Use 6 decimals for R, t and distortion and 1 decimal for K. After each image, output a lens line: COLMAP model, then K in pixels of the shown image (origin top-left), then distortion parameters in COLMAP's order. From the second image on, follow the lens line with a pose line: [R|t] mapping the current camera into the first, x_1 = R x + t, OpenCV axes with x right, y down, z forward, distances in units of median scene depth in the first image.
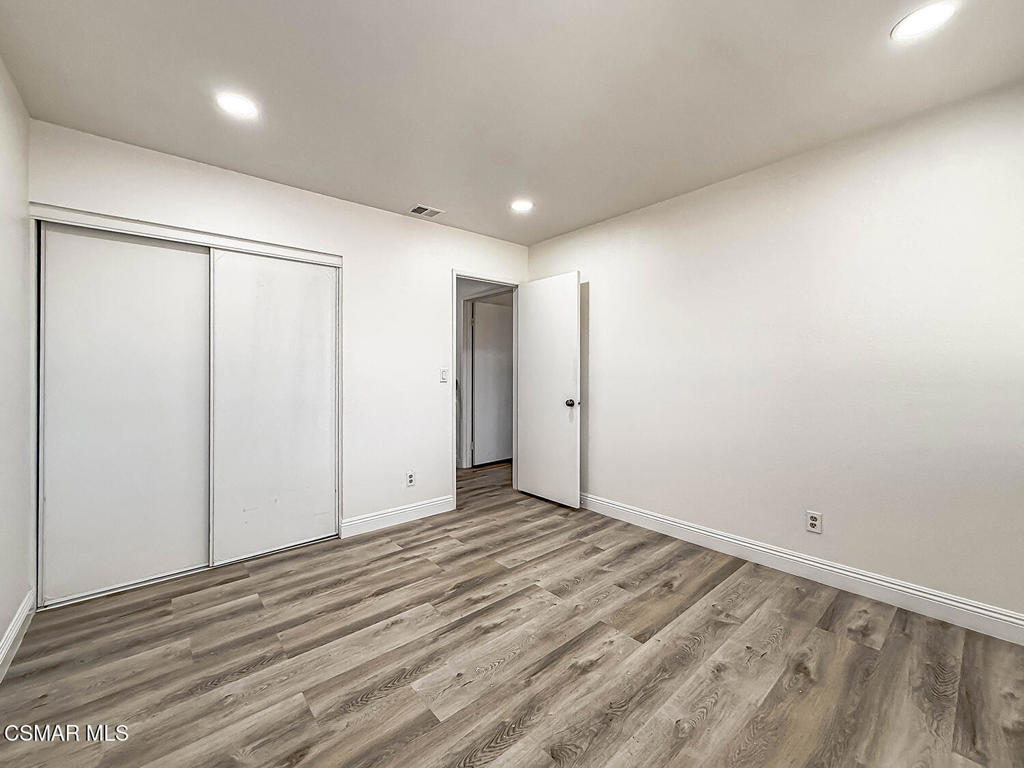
lens RADIAL K [[410.1, 0, 512.3], [0, 410.1, 378.2], [0, 0, 1]] dist [0.000443, 0.000082]
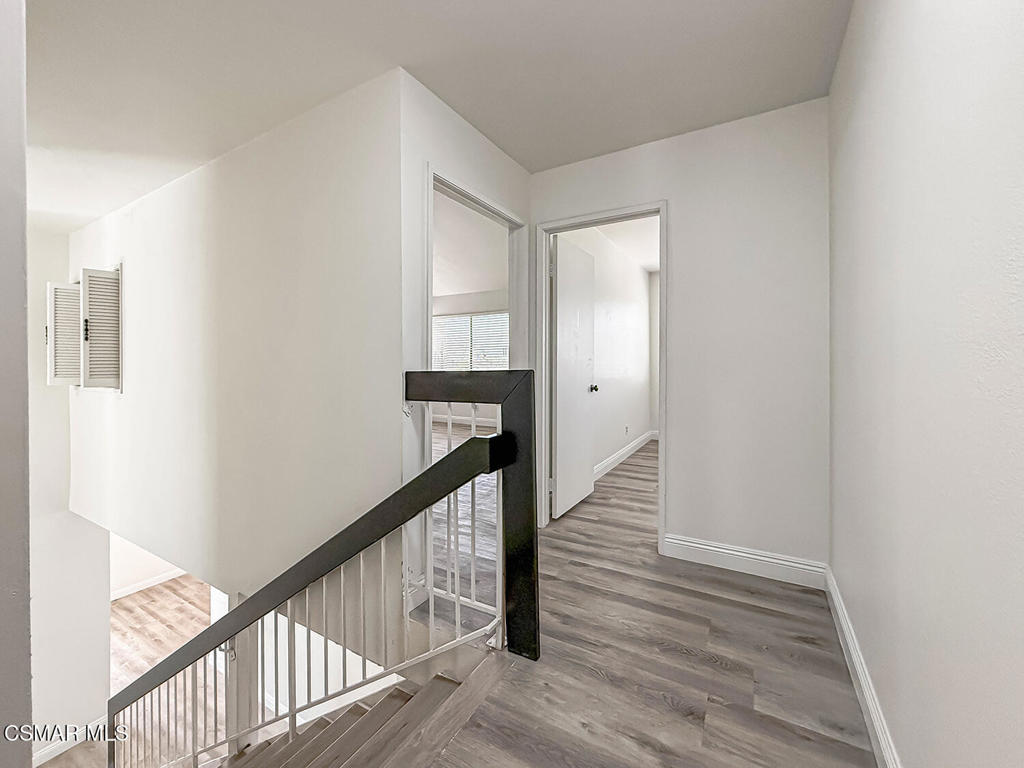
lens RADIAL K [[417.1, 0, 504.9], [0, 417.1, 362.1], [0, 0, 1]] dist [0.001711, 0.000189]
pose [[-0.314950, -0.002308, 0.949105, -0.716421], [0.003209, 0.999989, 0.003496, -0.011430], [-0.949103, 0.004147, -0.314939, 1.432702]]
